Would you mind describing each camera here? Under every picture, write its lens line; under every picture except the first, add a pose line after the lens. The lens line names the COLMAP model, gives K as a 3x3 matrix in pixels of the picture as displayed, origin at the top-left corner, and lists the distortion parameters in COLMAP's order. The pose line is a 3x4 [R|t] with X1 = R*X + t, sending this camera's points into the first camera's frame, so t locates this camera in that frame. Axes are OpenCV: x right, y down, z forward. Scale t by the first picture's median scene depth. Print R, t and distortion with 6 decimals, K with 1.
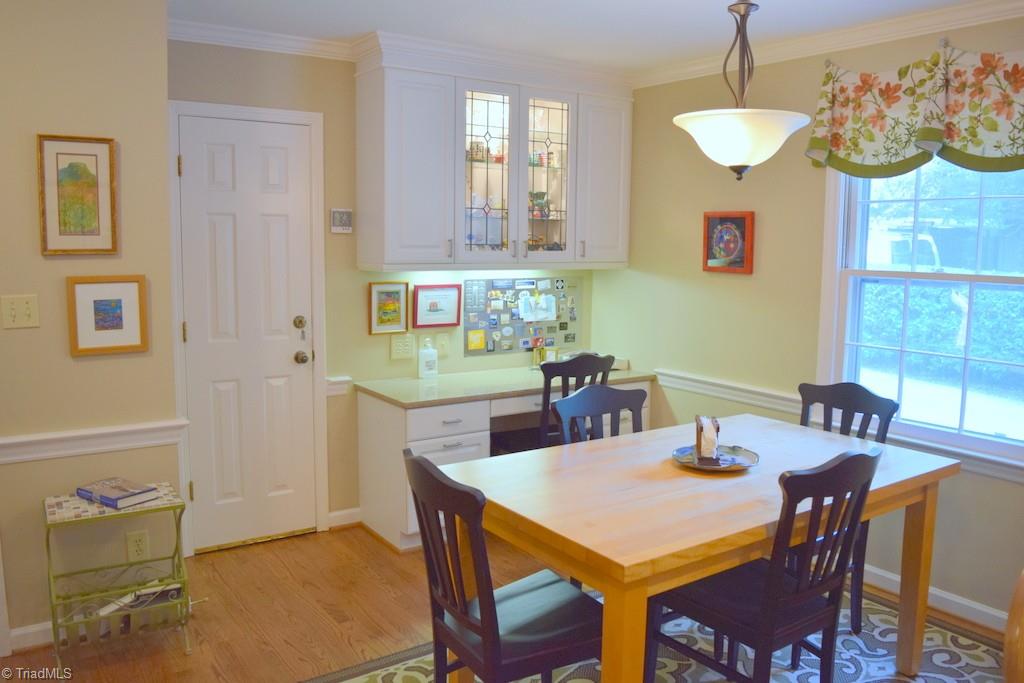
lens RADIAL K [[815.4, 0, 516.0], [0, 815.4, 341.3], [0, 0, 1]] dist [-0.062745, -0.009086]
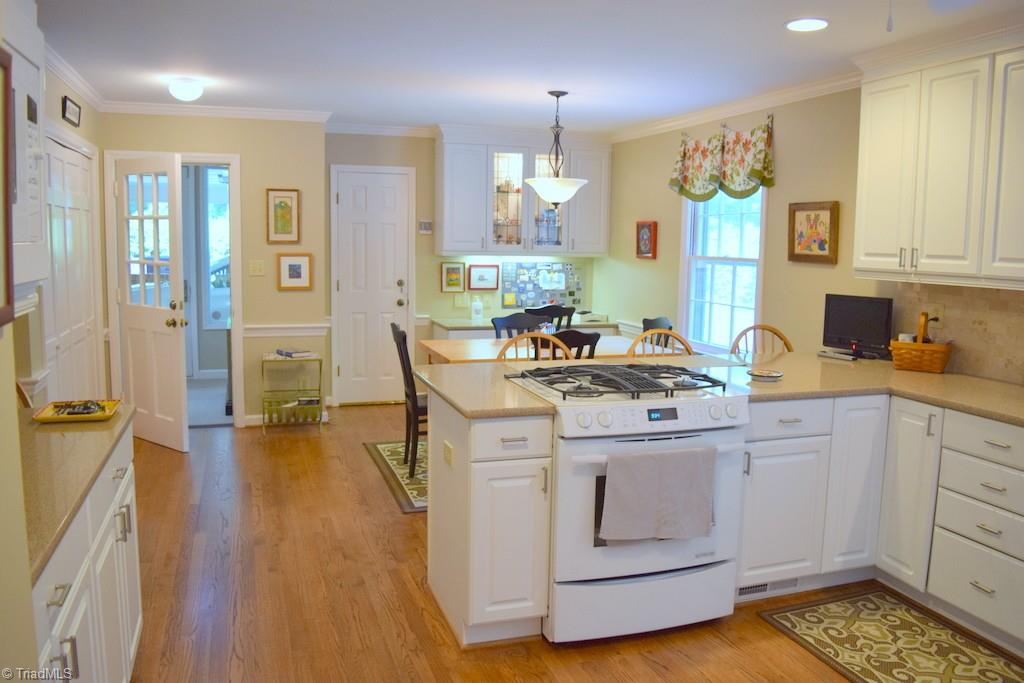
lens RADIAL K [[815.4, 0, 509.8], [0, 815.4, 338.4], [0, 0, 1]] dist [-0.062745, -0.009086]
pose [[0.958503, 0.037835, -0.282560, 0.487006], [-0.039757, 0.999209, -0.001069, 0.092484], [0.282296, 0.012258, 0.959249, -0.673200]]
